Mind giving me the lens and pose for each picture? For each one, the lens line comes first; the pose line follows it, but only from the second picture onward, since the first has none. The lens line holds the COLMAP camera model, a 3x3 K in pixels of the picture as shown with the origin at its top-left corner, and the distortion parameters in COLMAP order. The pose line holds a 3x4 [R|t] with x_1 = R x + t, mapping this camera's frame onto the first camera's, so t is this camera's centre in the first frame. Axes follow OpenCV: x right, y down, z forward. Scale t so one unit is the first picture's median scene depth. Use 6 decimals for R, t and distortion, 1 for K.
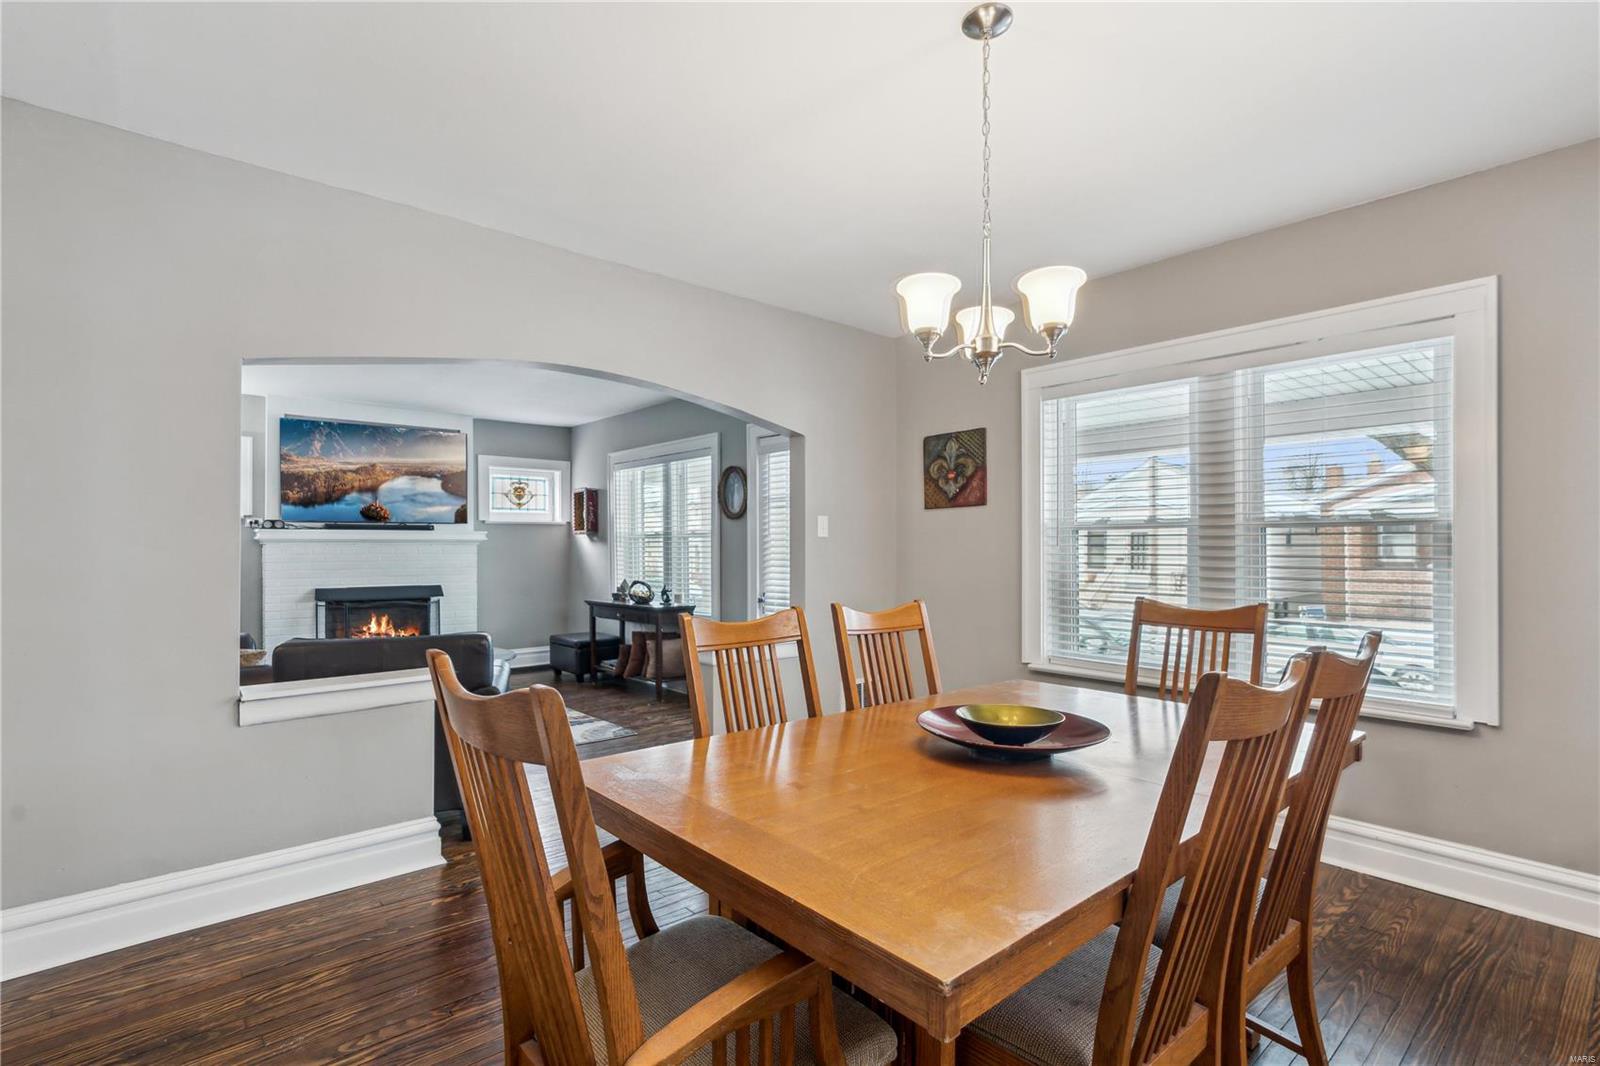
lens RADIAL K [[756.1, 0, 769.0], [0, 756.1, 532.5], [0, 0, 1]] dist [-0.004931, 0.001153]
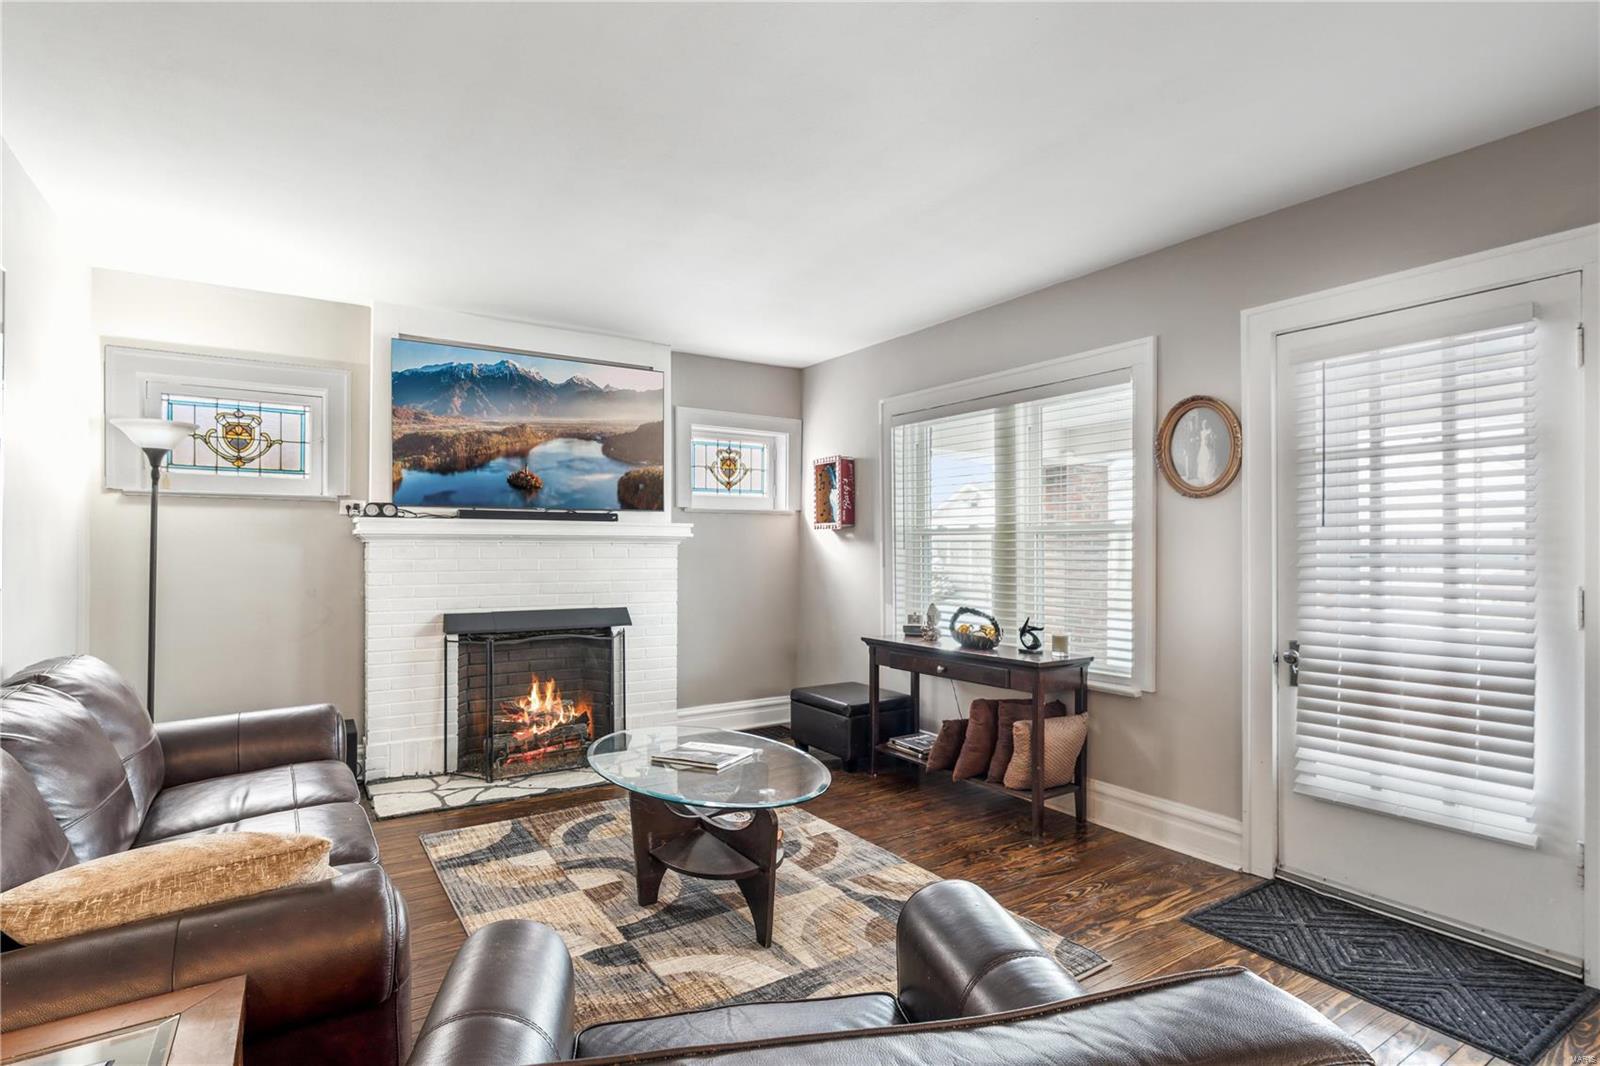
lens RADIAL K [[802.6, 0, 792.0], [0, 802.6, 536.0], [0, 0, 1]] dist [-0.031234, 0.004829]
pose [[0.992058, 0.002939, -0.125750, -0.217512], [-0.002365, 0.999986, 0.004715, 0.005943], [0.125762, -0.004381, 0.992051, 0.357570]]
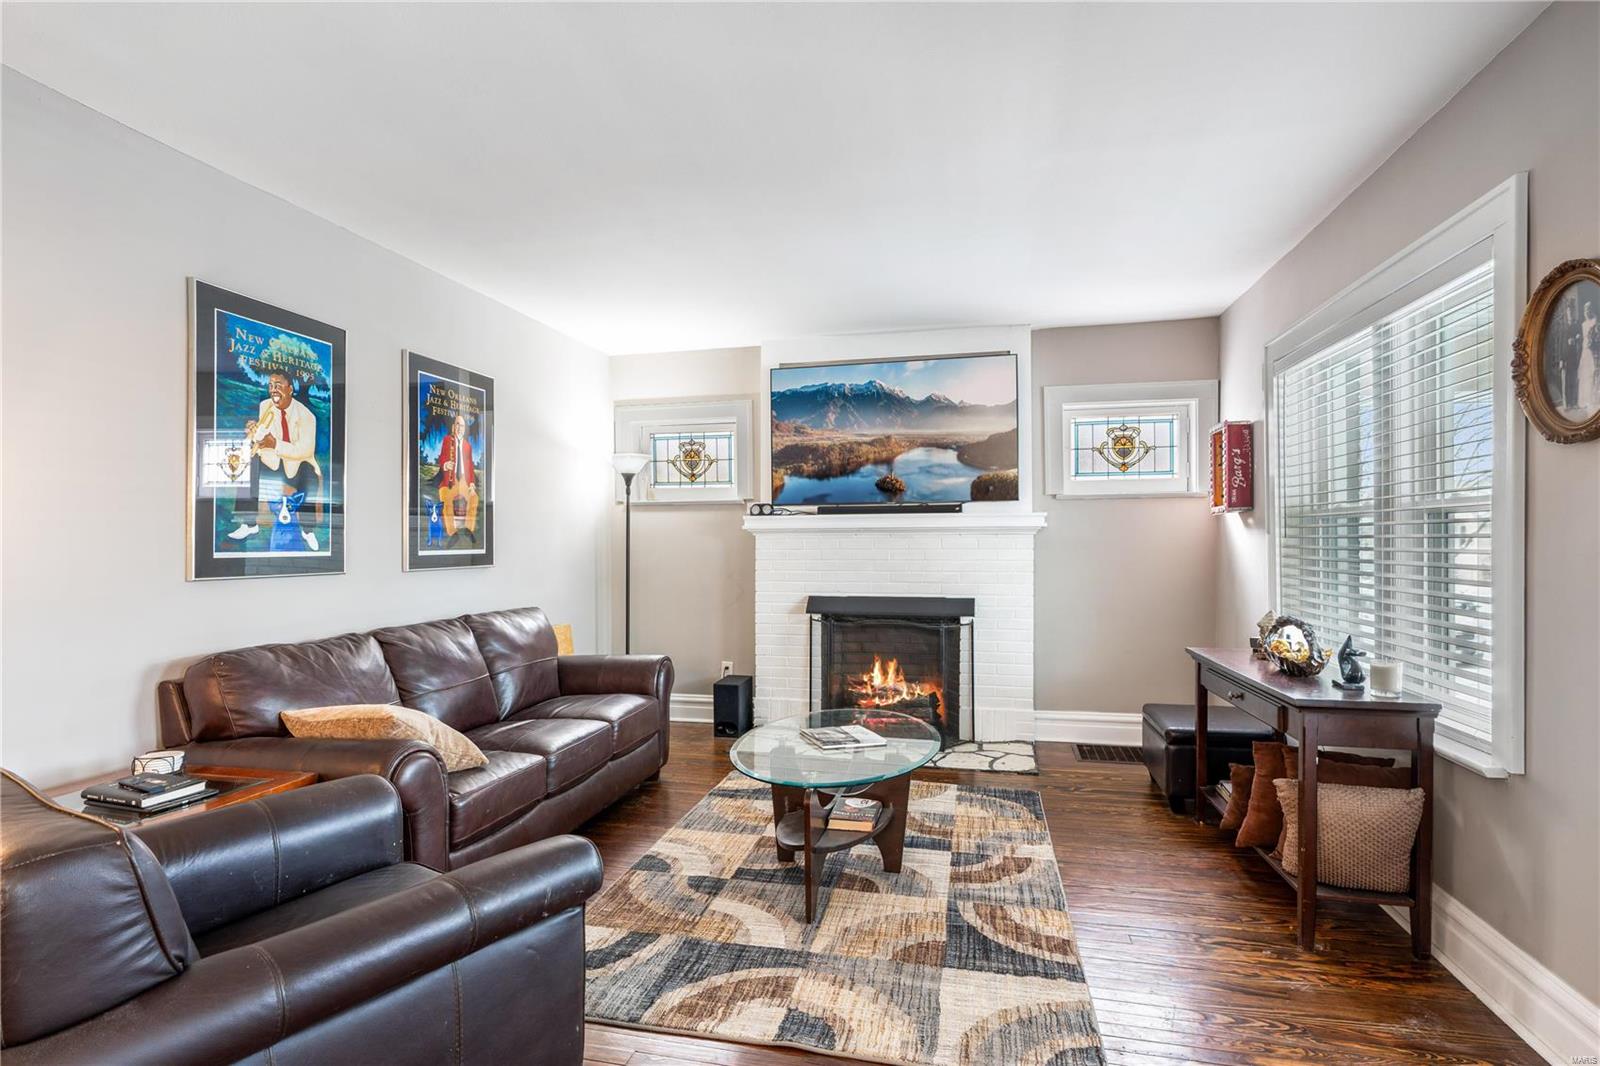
lens RADIAL K [[802.6, 0, 765.4], [0, 802.6, 541.1], [0, 0, 1]] dist [-0.031234, 0.004829]
pose [[0.577792, 0.000400, -0.816184, 0.016076], [0.018396, 0.999739, 0.013513, 0.009294], [0.815976, -0.022822, 0.577635, 0.483061]]
